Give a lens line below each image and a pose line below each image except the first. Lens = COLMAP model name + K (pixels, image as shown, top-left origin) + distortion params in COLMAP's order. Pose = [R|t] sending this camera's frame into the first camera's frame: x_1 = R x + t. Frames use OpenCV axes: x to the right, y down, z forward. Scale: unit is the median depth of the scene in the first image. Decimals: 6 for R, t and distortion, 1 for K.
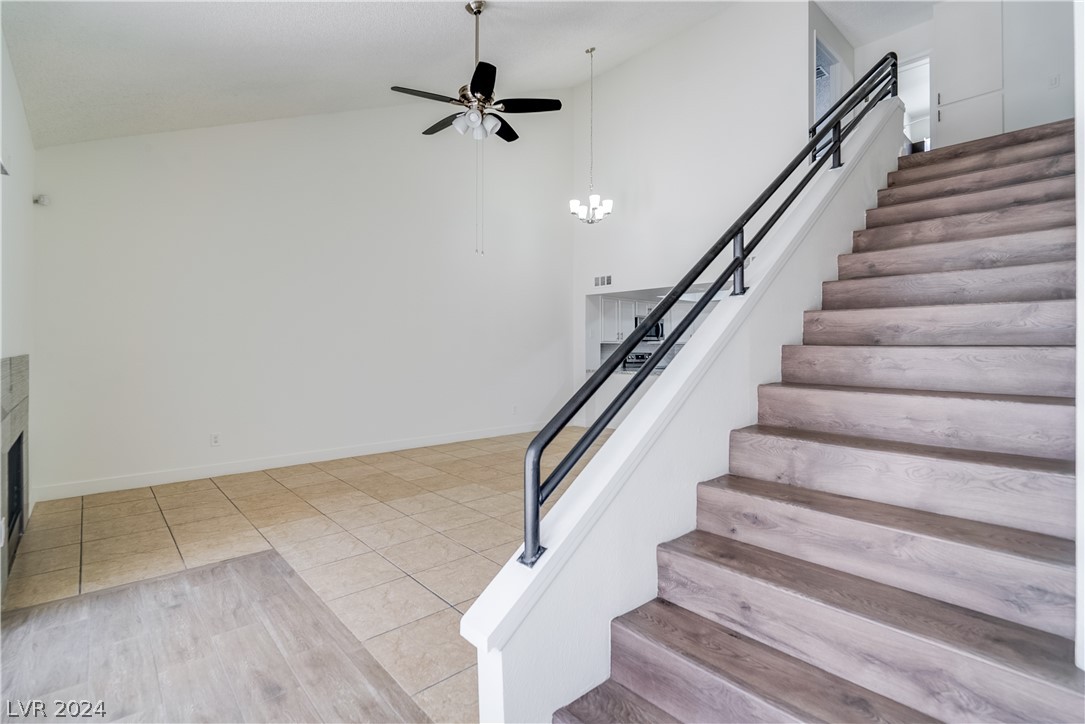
lens RADIAL K [[505.3, 0, 544.1], [0, 505.3, 343.7], [0, 0, 1]] dist [-0.000377, -0.003347]
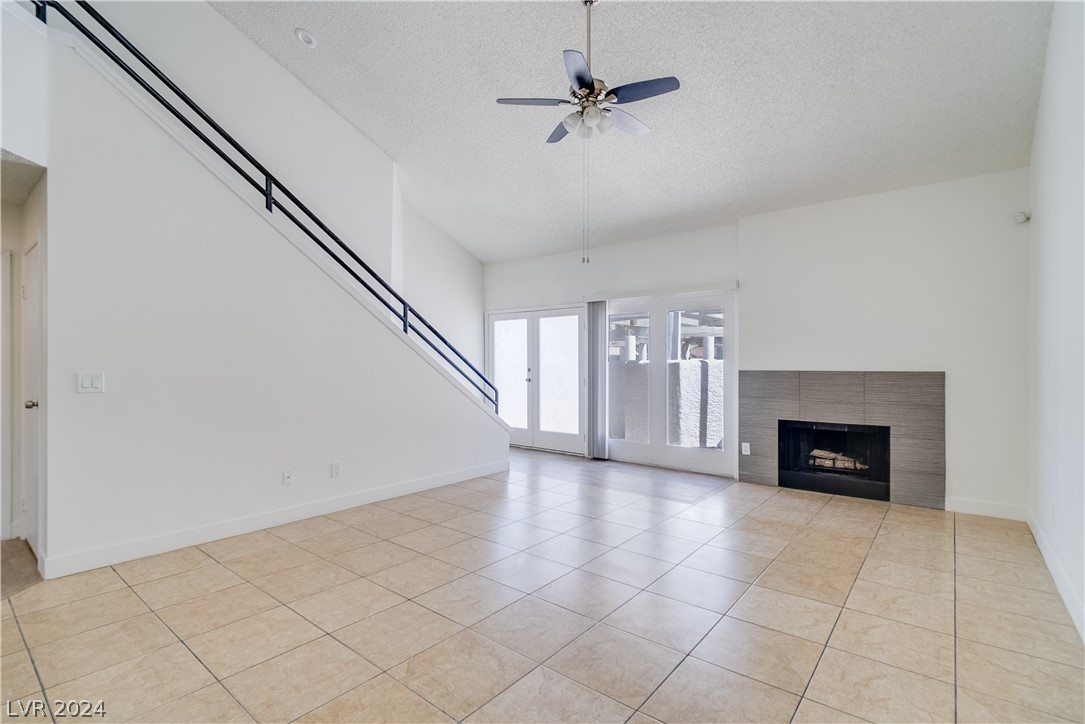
lens RADIAL K [[505.3, 0, 545.3], [0, 505.3, 363.6], [0, 0, 1]] dist [-0.000377, -0.003347]
pose [[-0.988168, -0.003483, -0.153336, 0.090656], [-0.002113, 0.999956, -0.009098, 0.015823], [0.153361, -0.008666, -0.988132, 2.078614]]
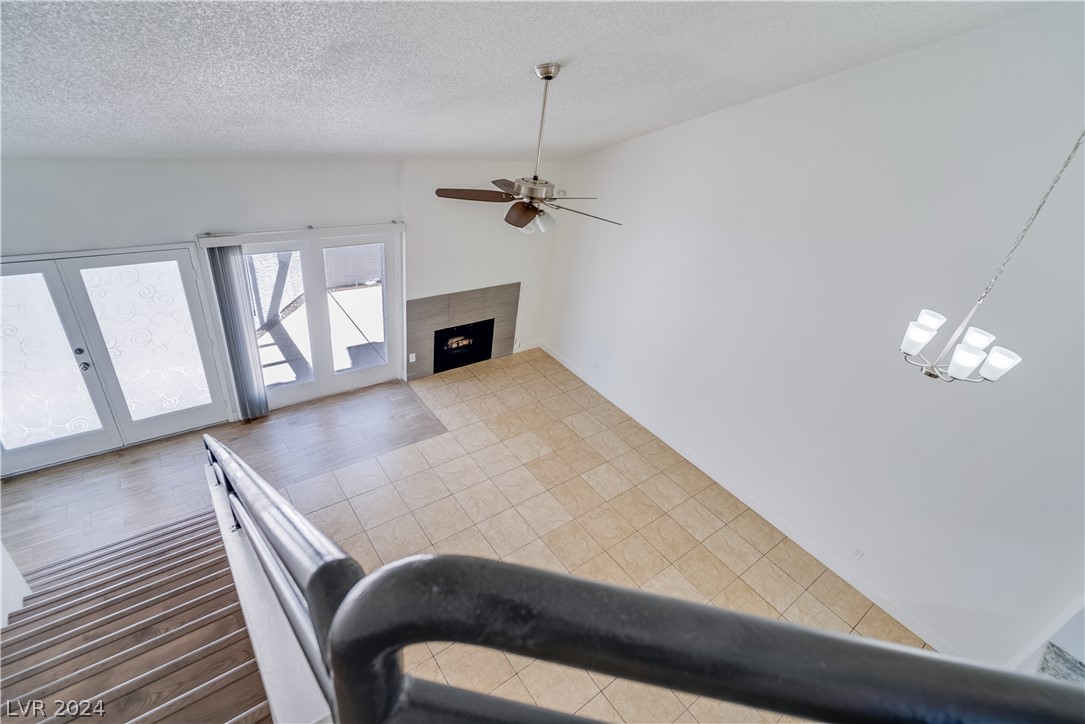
lens RADIAL K [[505.3, 0, 544.1], [0, 505.3, 356.4], [0, 0, 1]] dist [-0.000377, -0.003347]
pose [[-0.075841, 0.494252, -0.866004, 0.848245], [-0.129631, 0.856248, 0.500036, -0.748925], [0.988658, 0.150184, -0.000869, 1.162326]]
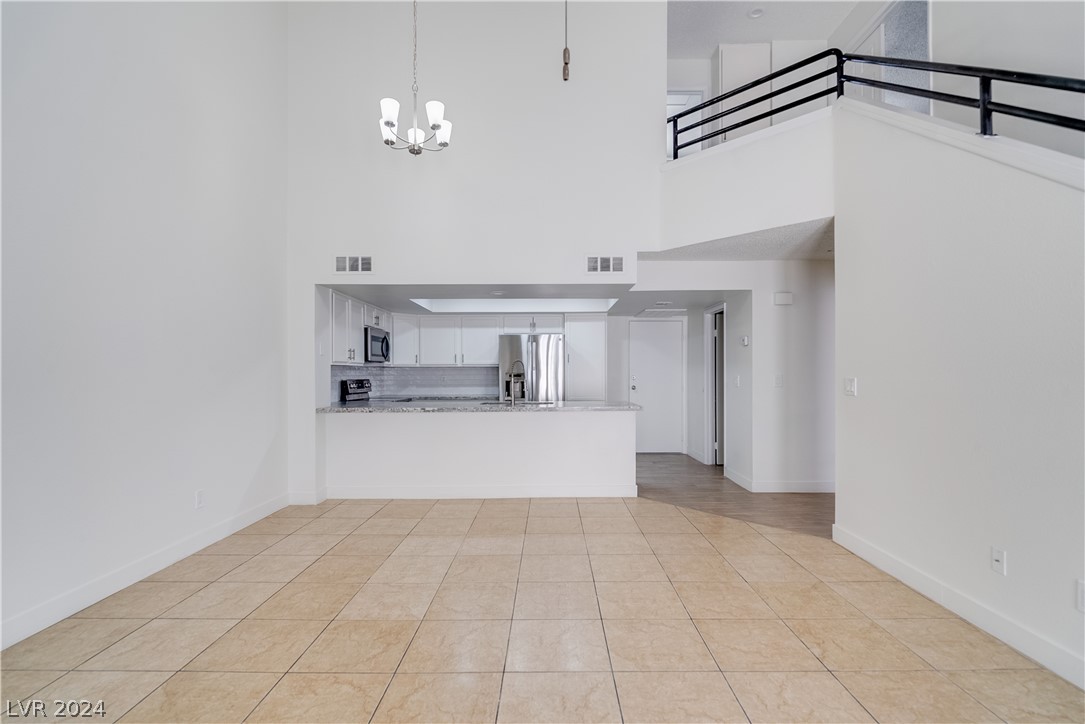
lens RADIAL K [[505.3, 0, 552.4], [0, 505.3, 376.9], [0, 0, 1]] dist [-0.000377, -0.003347]
pose [[0.669203, -0.011736, 0.742987, -0.401059], [-0.002346, 0.999837, 0.017906, 0.006008], [-0.743076, -0.013726, 0.669067, 0.875889]]
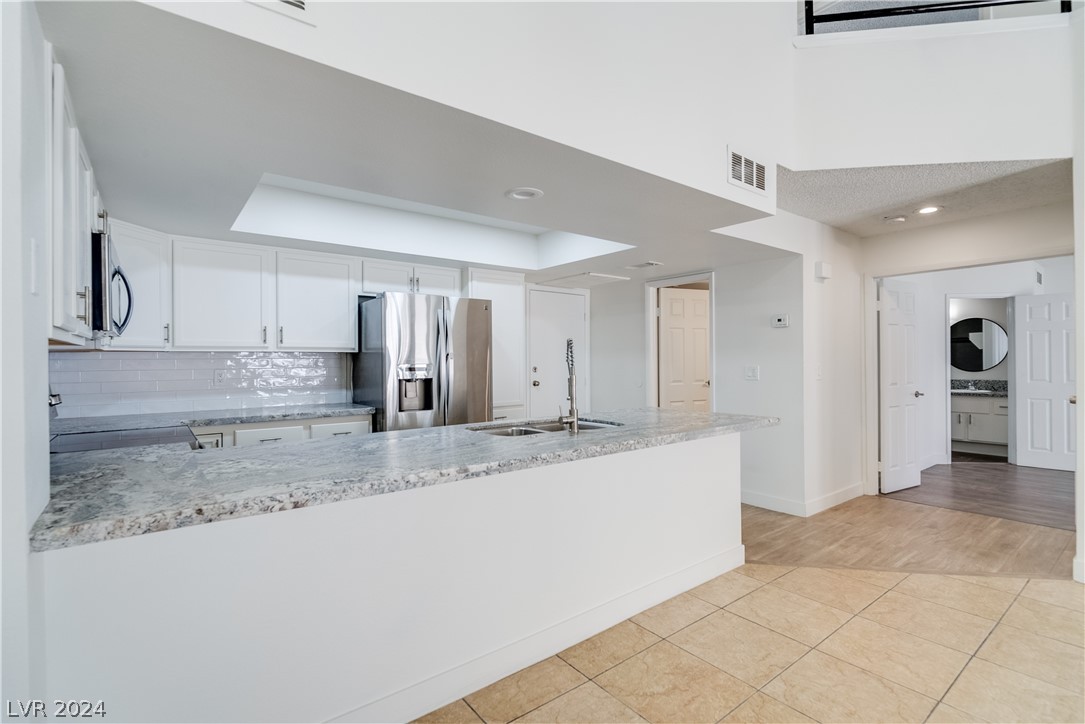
lens RADIAL K [[505.3, 0, 544.3], [0, 505.3, 362.2], [0, 0, 1]] dist [-0.000377, -0.003347]
pose [[0.073923, -0.007168, 0.997238, -0.091753], [-0.003990, 0.999964, 0.007483, 0.012932], [-0.997256, -0.004532, 0.073892, 1.920421]]
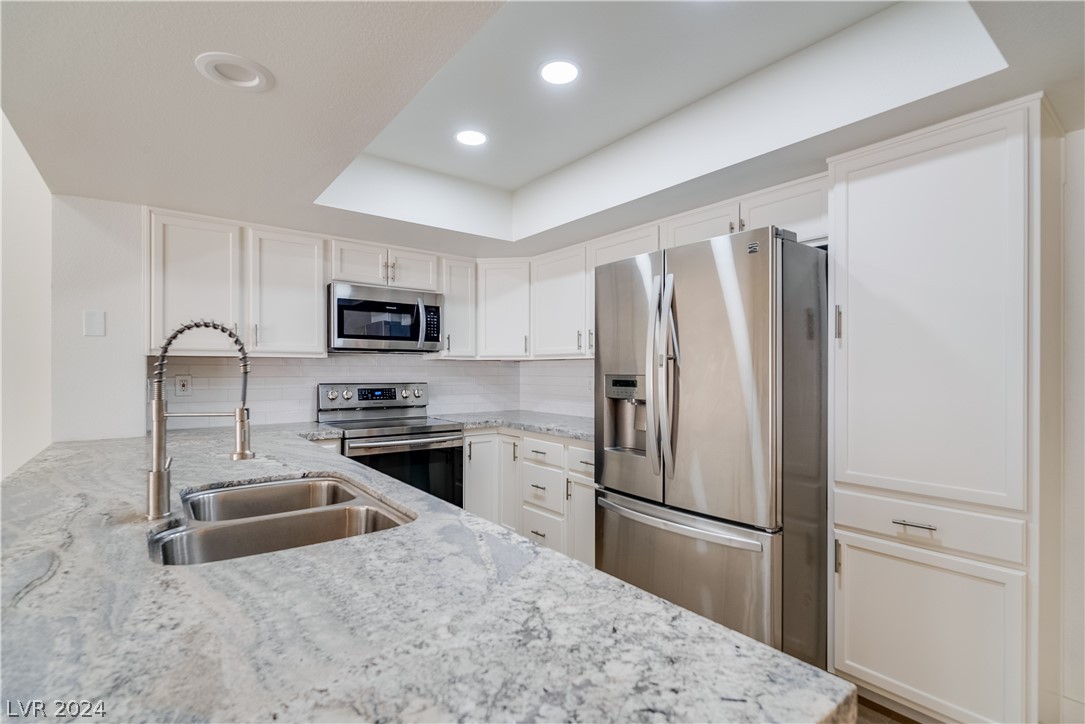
lens RADIAL K [[505.3, 0, 548.5], [0, 505.3, 373.4], [0, 0, 1]] dist [-0.000377, -0.003347]
pose [[0.997339, 0.000486, -0.072899, 0.878557], [0.000735, 0.999860, 0.016732, 0.013275], [0.072897, -0.016741, 0.997199, 1.623899]]
